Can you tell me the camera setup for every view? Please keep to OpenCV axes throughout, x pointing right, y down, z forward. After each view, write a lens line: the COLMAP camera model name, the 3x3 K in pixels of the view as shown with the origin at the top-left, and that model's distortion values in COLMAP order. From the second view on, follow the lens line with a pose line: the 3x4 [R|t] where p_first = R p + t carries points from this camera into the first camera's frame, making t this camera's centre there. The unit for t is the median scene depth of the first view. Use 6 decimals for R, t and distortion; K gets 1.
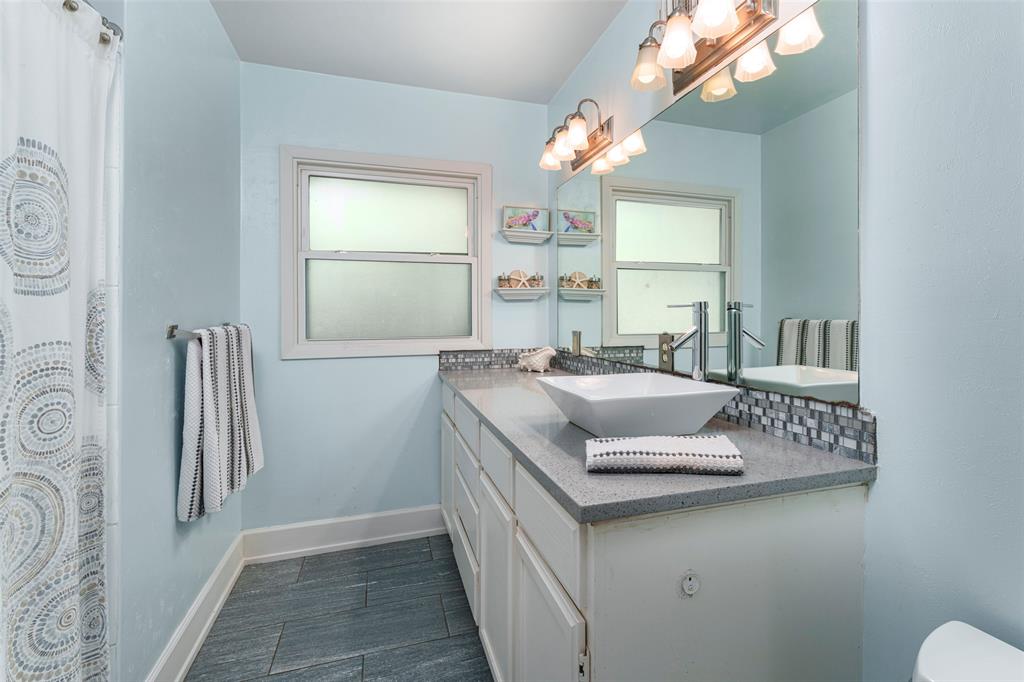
lens RADIAL K [[488.9, 0, 513.6], [0, 488.9, 314.9], [0, 0, 1]] dist [-0.000228, -0.000174]
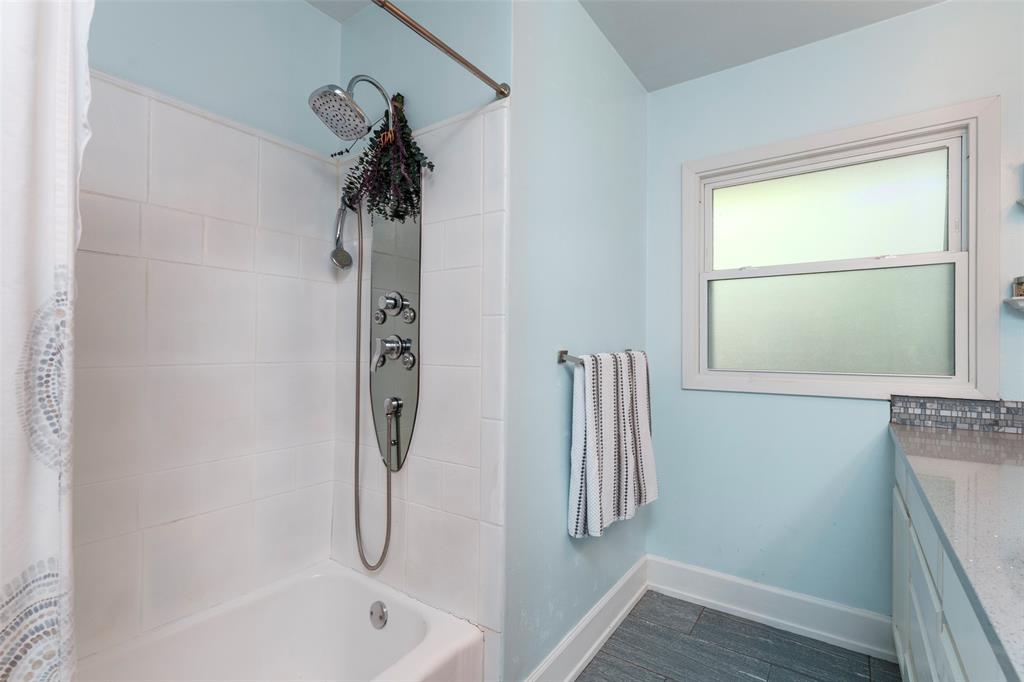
lens RADIAL K [[469.9, 0, 512.0], [0, 469.9, 341.0], [0, 0, 1]] dist [-0.000328, -0.000030]
pose [[0.638127, 0.003559, -0.769923, 0.017353], [-0.004983, 0.999987, 0.000493, -0.000047], [0.769915, 0.003523, 0.638137, 0.166117]]
